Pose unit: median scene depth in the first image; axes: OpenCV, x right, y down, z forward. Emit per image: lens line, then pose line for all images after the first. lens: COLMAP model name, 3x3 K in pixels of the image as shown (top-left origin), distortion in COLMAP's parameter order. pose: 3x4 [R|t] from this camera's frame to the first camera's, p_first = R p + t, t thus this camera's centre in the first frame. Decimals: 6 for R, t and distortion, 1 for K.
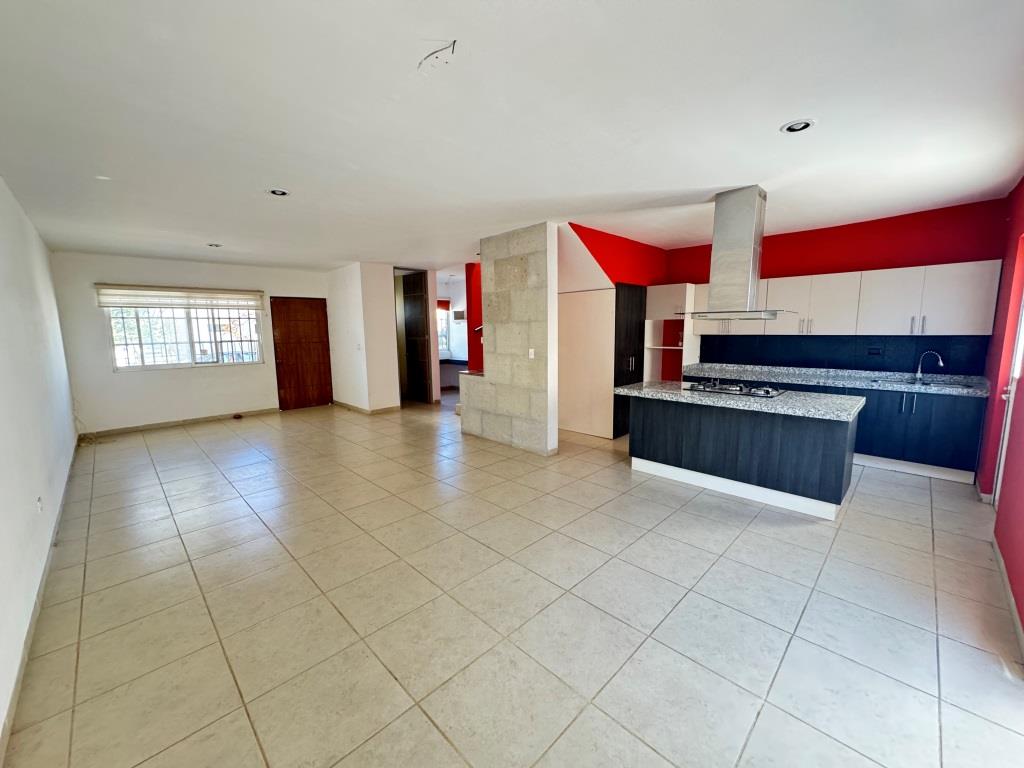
lens RADIAL K [[408.6, 0, 511.9], [0, 408.6, 382.4], [0, 0, 1]] dist [-0.002860, 0.000573]
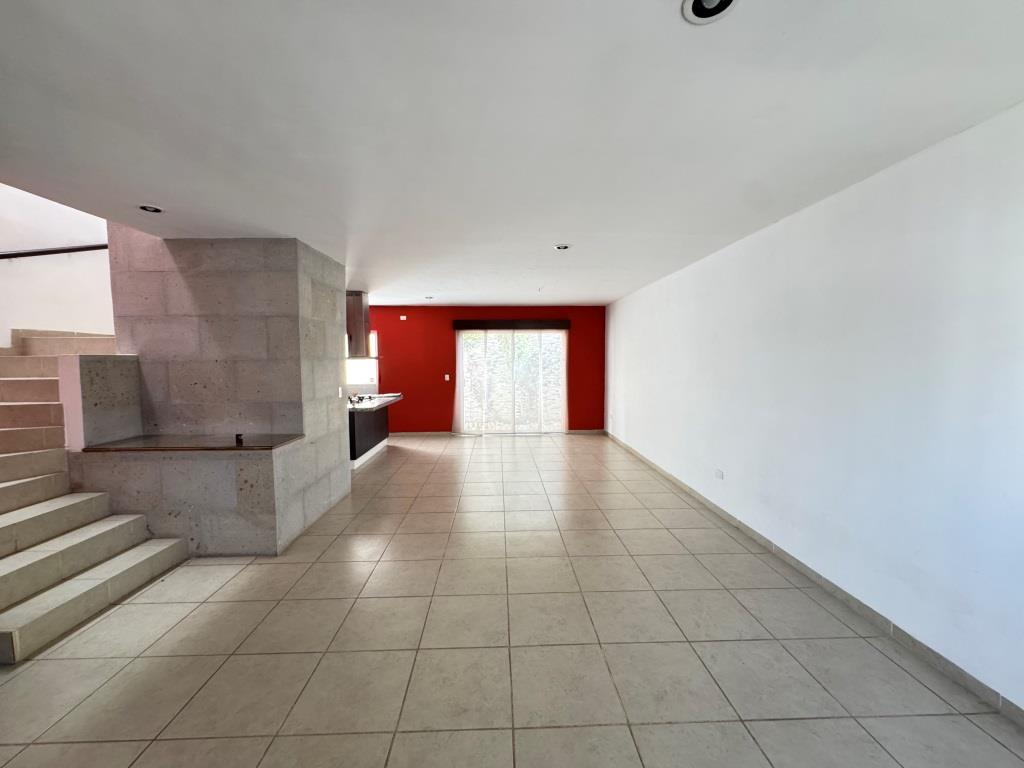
lens RADIAL K [[408.6, 0, 511.9], [0, 408.6, 382.4], [0, 0, 1]] dist [-0.002860, 0.000573]
pose [[-0.732626, -0.022271, 0.680267, -0.879347], [0.105344, 0.983711, 0.145658, -0.186848], [-0.672429, 0.178375, -0.718346, 1.389276]]
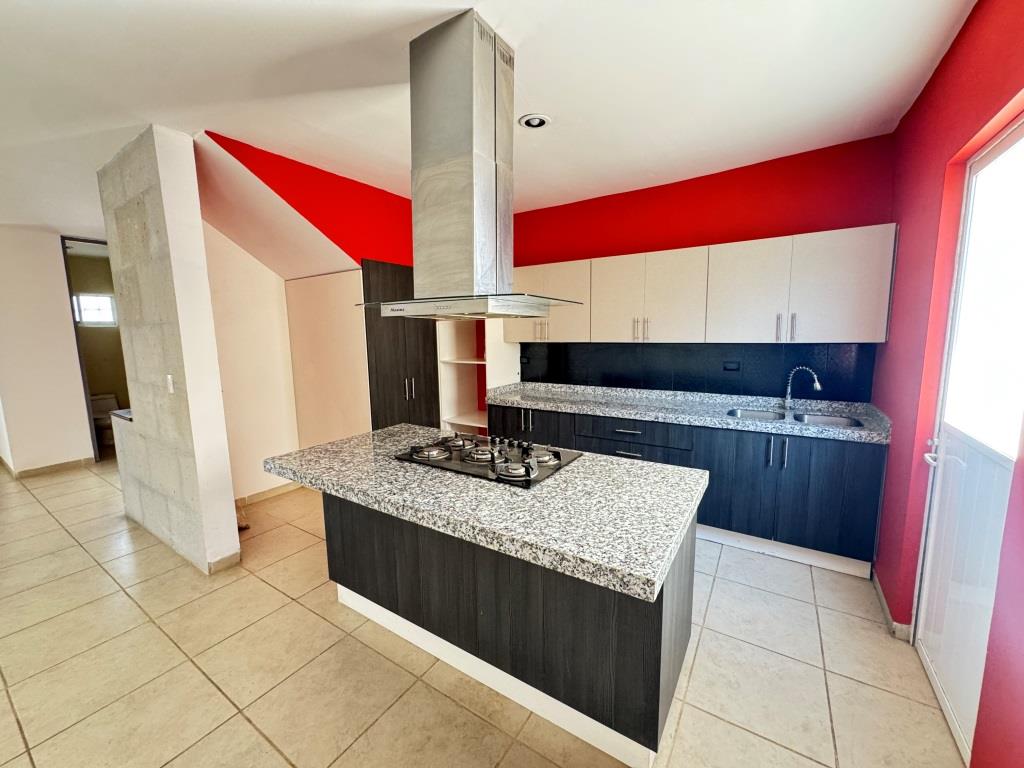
lens RADIAL K [[408.6, 0, 511.9], [0, 408.6, 382.4], [0, 0, 1]] dist [-0.002860, 0.000573]
pose [[0.977801, -0.031923, 0.207091, 0.365923], [0.033368, 0.999437, -0.003485, -0.055044], [-0.206863, 0.010318, 0.978315, 0.385033]]
